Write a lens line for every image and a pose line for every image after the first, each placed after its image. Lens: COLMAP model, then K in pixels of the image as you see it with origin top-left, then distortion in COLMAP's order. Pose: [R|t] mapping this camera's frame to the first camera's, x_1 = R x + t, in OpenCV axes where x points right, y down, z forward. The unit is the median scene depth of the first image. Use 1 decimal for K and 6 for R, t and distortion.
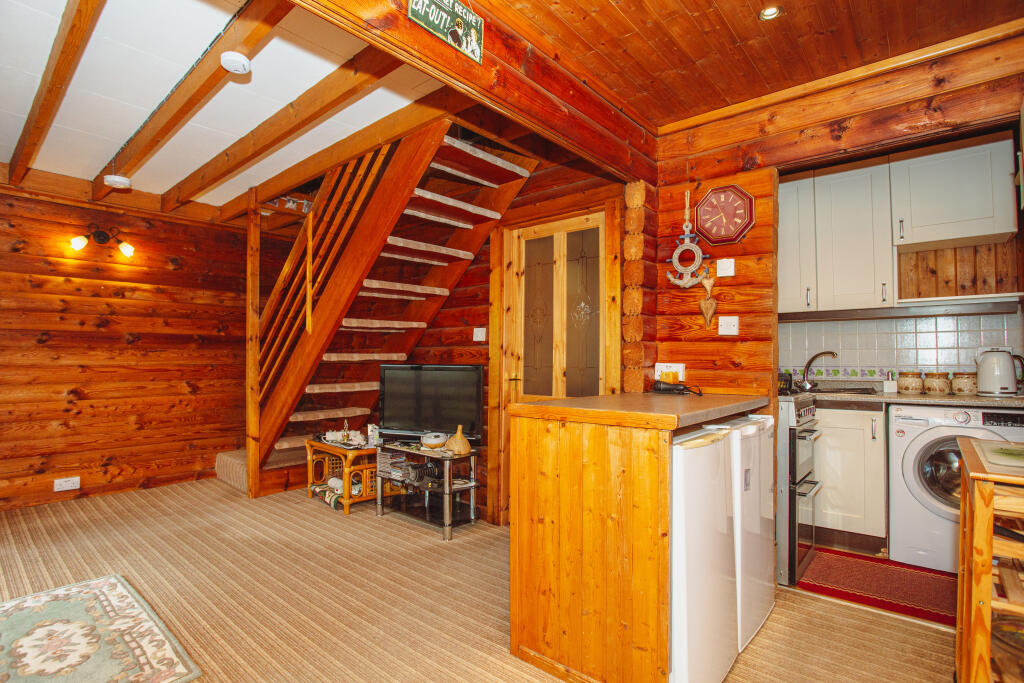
lens RADIAL K [[497.7, 0, 511.7], [0, 497.7, 345.5], [0, 0, 1]] dist [-0.000739, 0.000296]
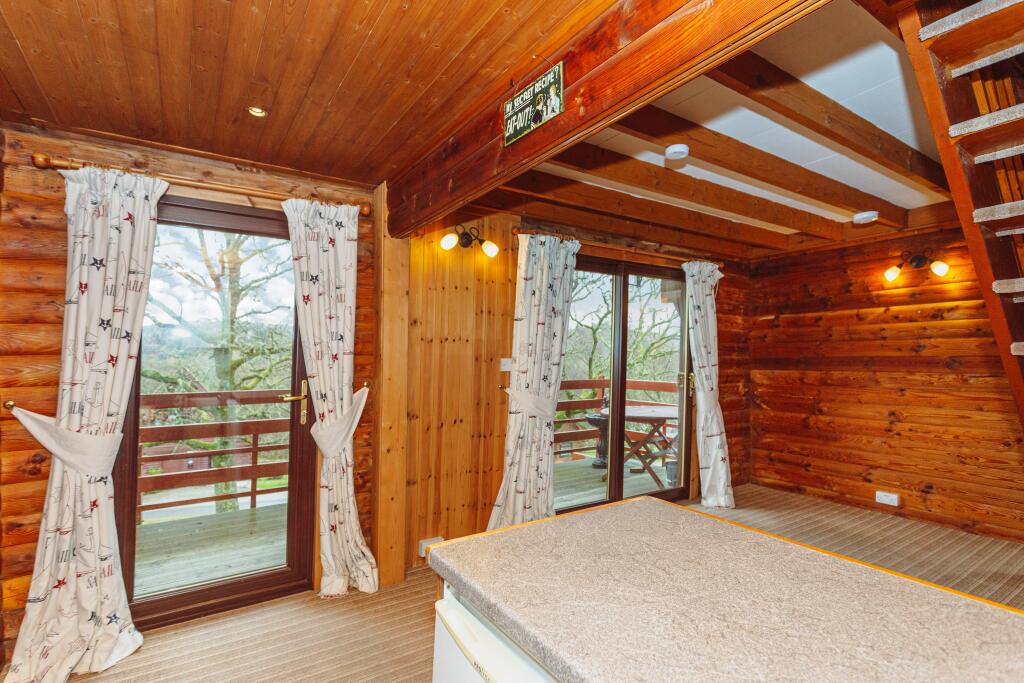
lens RADIAL K [[497.7, 0, 511.7], [0, 497.7, 345.5], [0, 0, 1]] dist [-0.000739, 0.000296]
pose [[-0.264773, -0.016544, -0.964169, 0.701437], [0.027636, 0.999312, -0.024736, -0.094236], [0.963915, -0.033195, -0.264133, 0.948267]]
